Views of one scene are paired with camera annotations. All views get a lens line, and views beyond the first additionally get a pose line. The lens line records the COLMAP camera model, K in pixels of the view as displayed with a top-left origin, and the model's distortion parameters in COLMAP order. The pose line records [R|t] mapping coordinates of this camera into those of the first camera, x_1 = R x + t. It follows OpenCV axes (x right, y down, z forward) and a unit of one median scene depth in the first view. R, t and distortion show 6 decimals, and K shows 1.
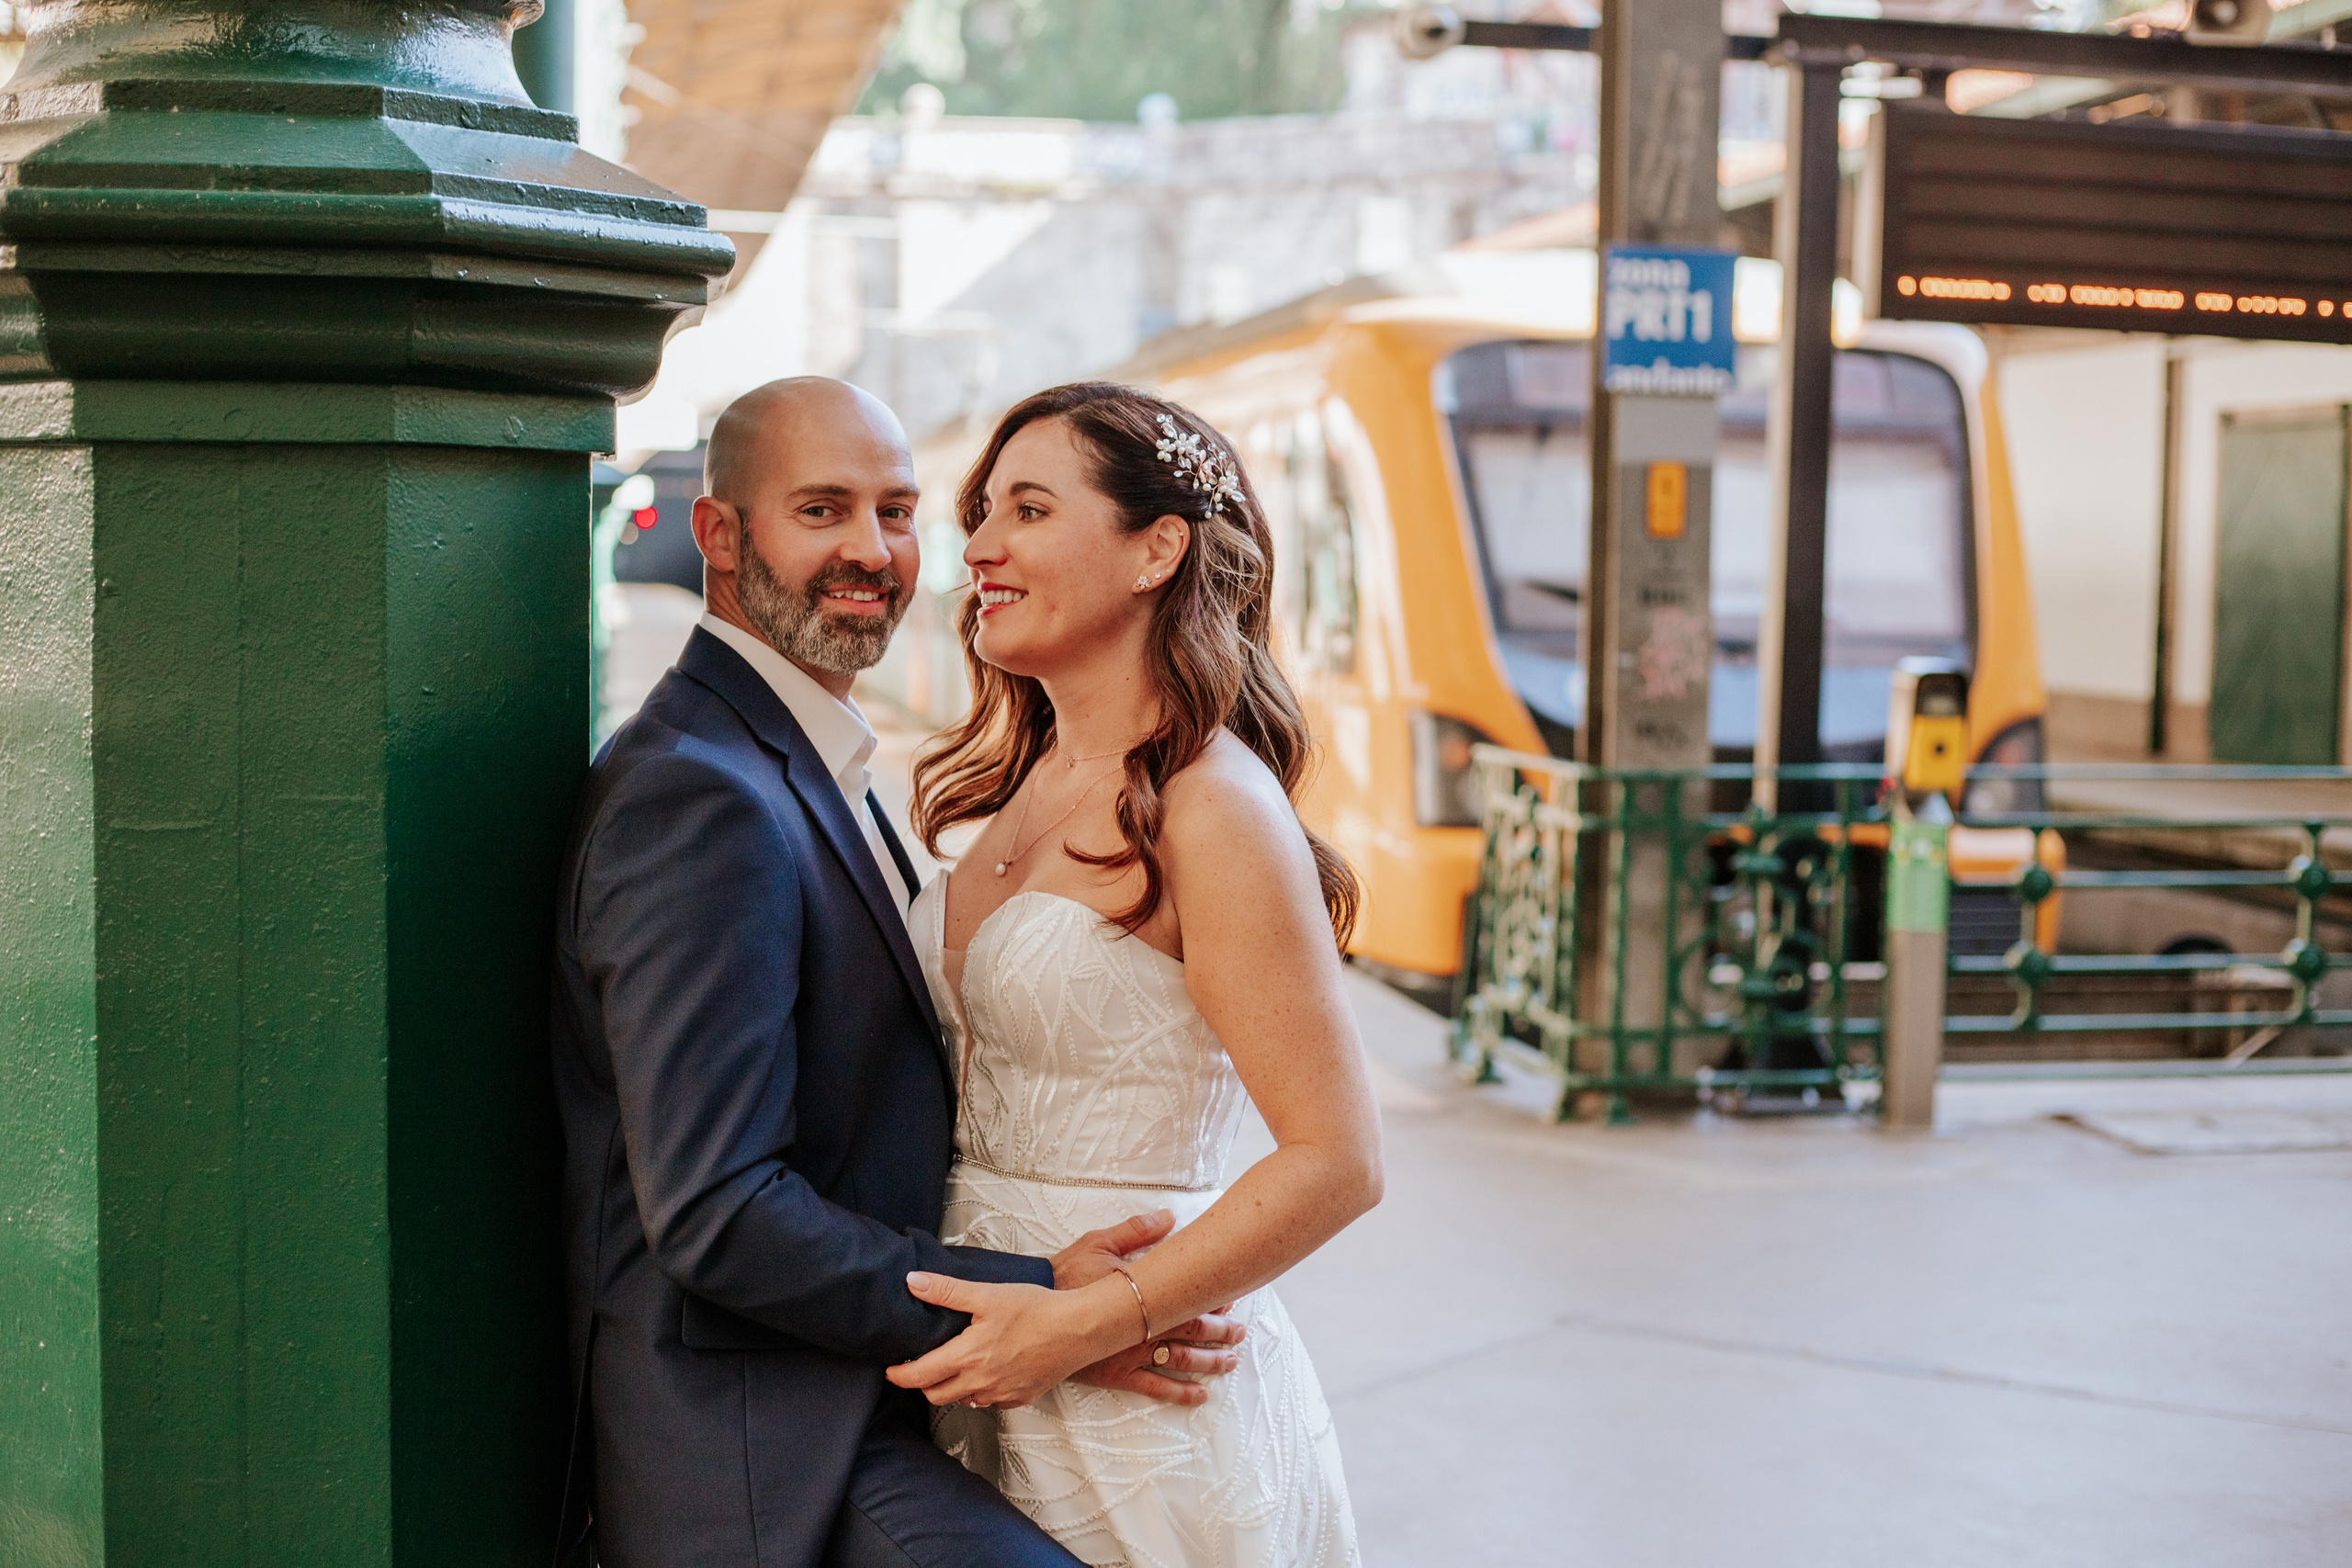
lens RADIAL K [[3553.7, 0, 1176.0], [0, 3553.7, 784.0], [0, 0, 1]] dist [-0.036601, -0.002850]
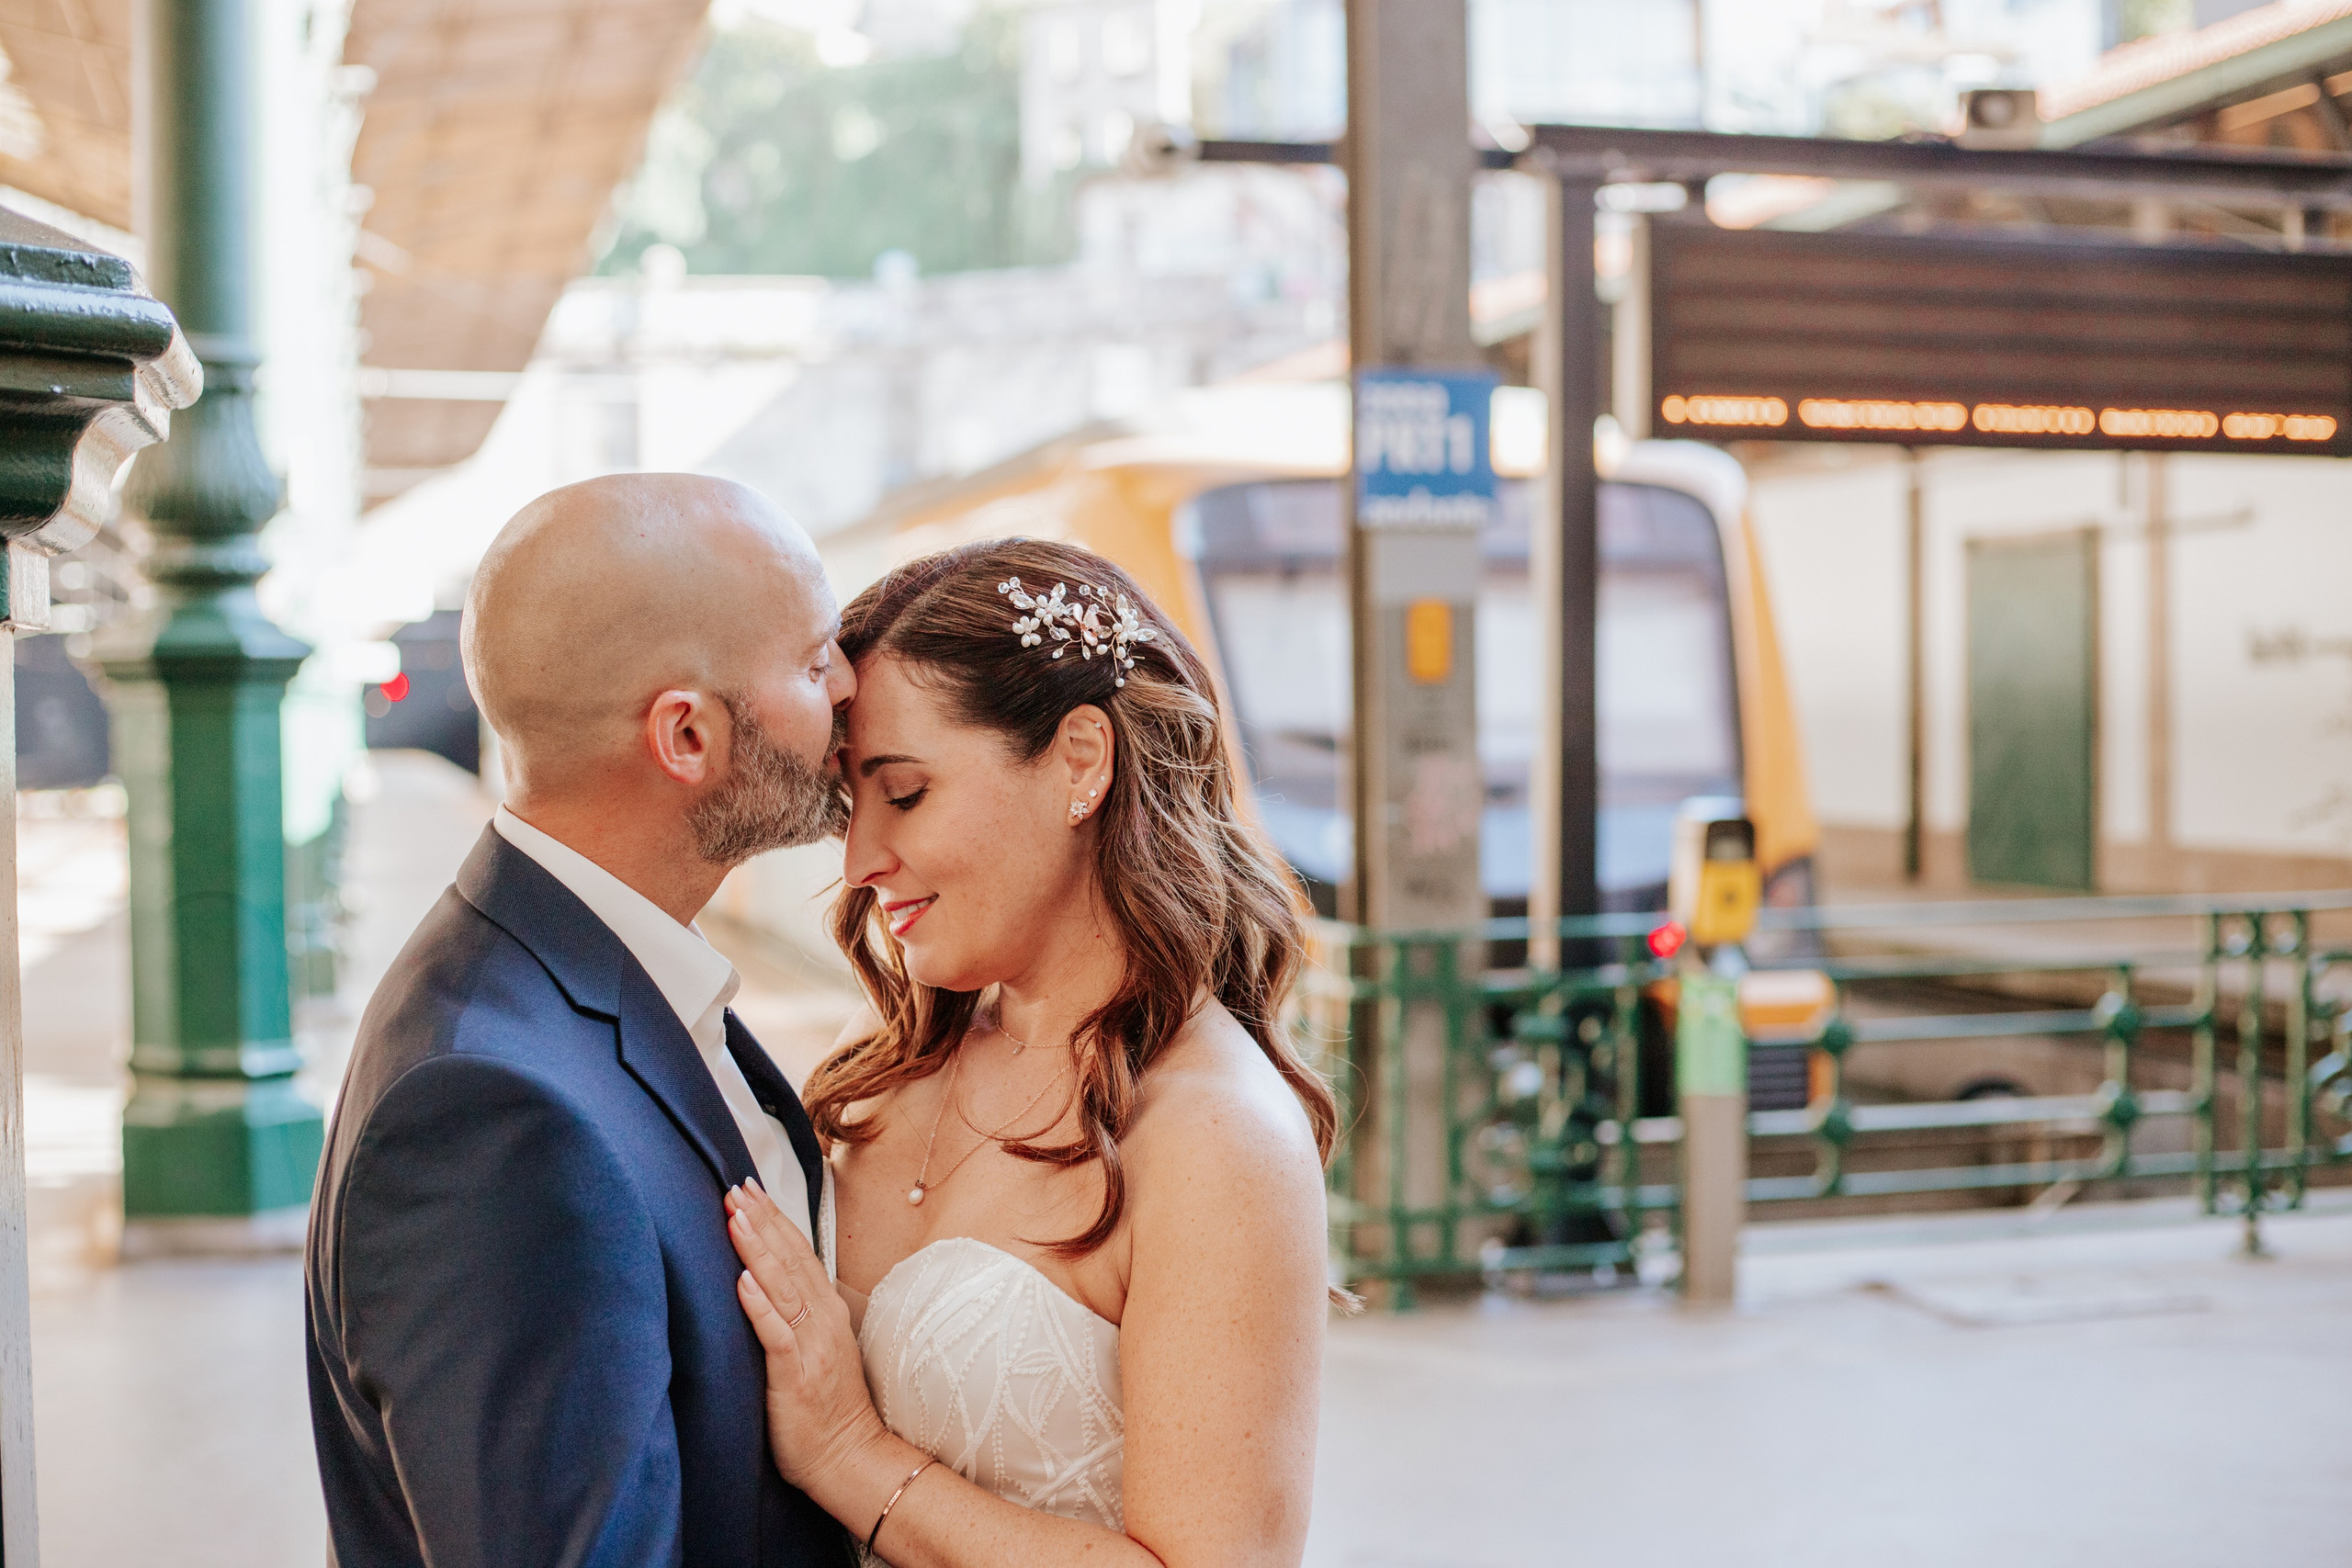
lens RADIAL K [[3414.9, 0, 1176.0], [0, 3414.9, 784.0], [0, 0, 1]] dist [-0.031176, -0.026822]
pose [[0.997113, -0.029714, 0.069871, 0.007237], [0.032516, 0.998698, -0.039299, -0.008982], [-0.068612, 0.041458, 0.996782, 0.106596]]
